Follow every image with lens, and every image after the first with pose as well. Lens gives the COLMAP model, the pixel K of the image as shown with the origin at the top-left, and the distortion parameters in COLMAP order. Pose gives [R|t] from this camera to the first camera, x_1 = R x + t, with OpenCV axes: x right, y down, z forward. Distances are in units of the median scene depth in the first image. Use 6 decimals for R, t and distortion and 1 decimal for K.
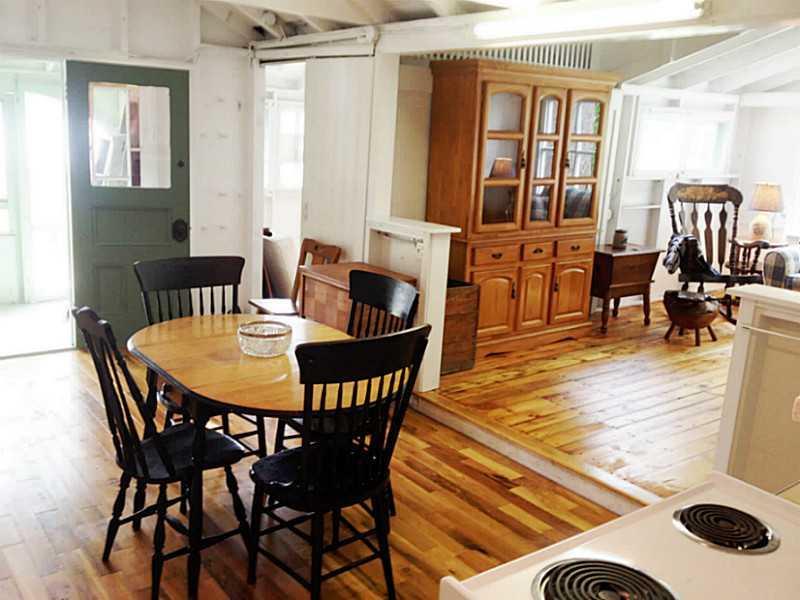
lens RADIAL K [[760.8, 0, 401.8], [0, 760.8, 295.7], [0, 0, 1]] dist [0.121243, -0.265732]
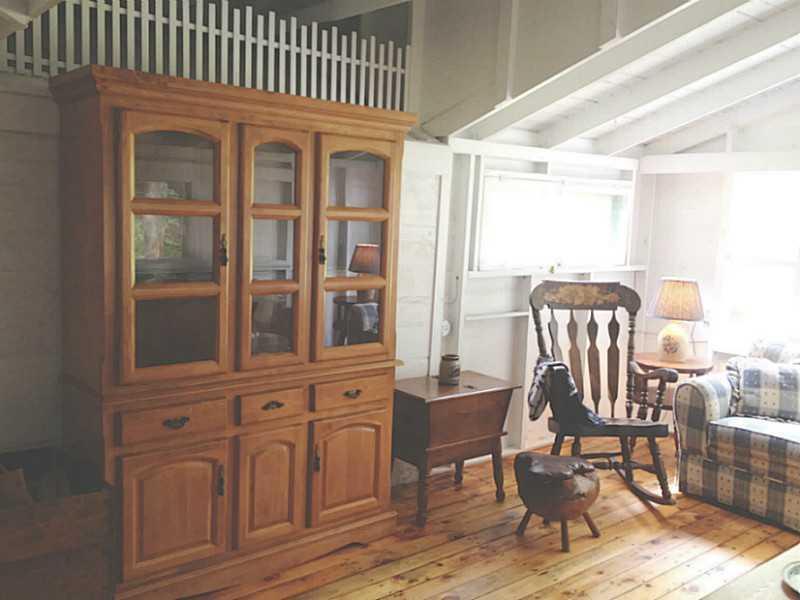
lens RADIAL K [[760.8, 0, 401.8], [0, 760.8, 295.7], [0, 0, 1]] dist [0.121243, -0.265732]
pose [[0.999090, -0.009763, 0.041527, 0.212436], [0.014155, 0.994179, -0.106811, -0.065546], [-0.040243, 0.107302, 0.993412, 0.349477]]
